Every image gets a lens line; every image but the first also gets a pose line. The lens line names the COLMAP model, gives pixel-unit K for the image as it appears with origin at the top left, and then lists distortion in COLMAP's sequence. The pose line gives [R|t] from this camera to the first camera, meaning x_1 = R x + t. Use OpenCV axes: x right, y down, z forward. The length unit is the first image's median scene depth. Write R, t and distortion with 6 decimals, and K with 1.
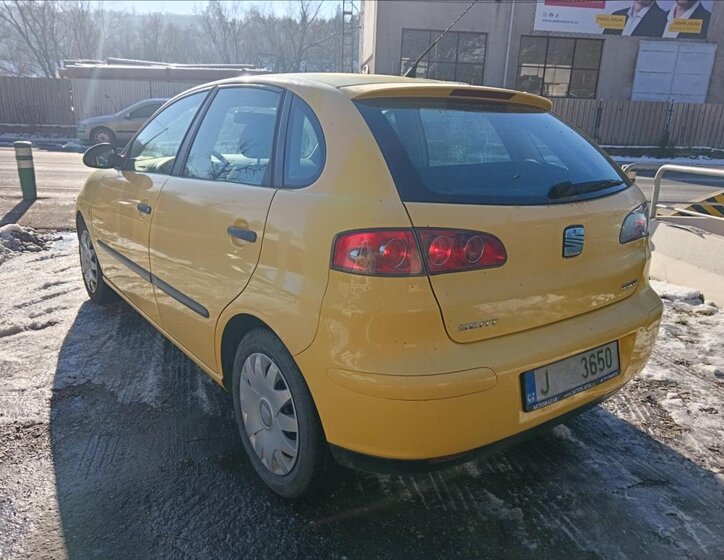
lens RADIAL K [[585.8, 0, 362.0], [0, 585.8, 280.0], [0, 0, 1]] dist [0.003633, -0.003208]
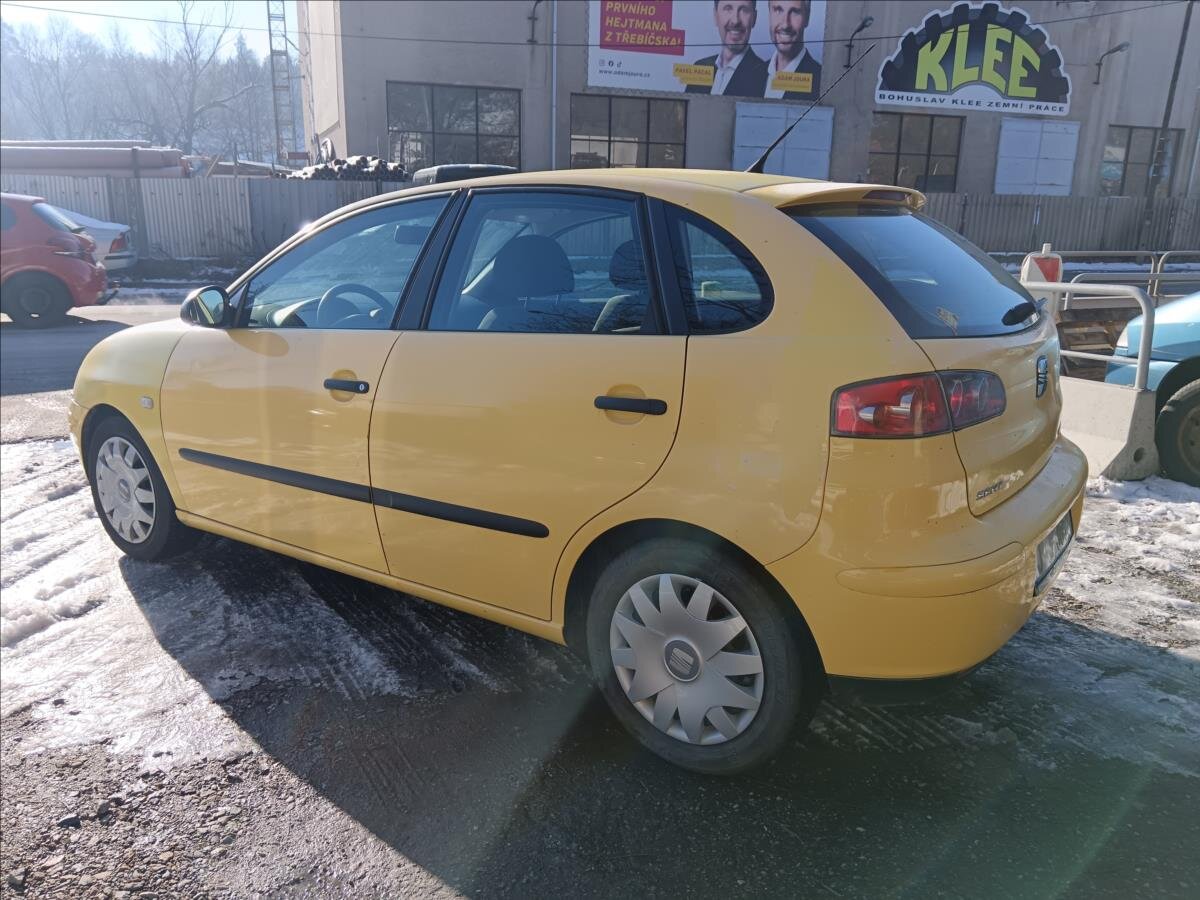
lens RADIAL K [[940.5, 0, 598.9], [0, 940.5, 451.1], [0, 0, 1]] dist [0.005122, -0.005838]
pose [[0.952084, -0.100999, 0.288677, -0.365369], [0.109219, 0.993940, -0.012465, -0.009494], [-0.285669, 0.043397, 0.957345, -0.030108]]
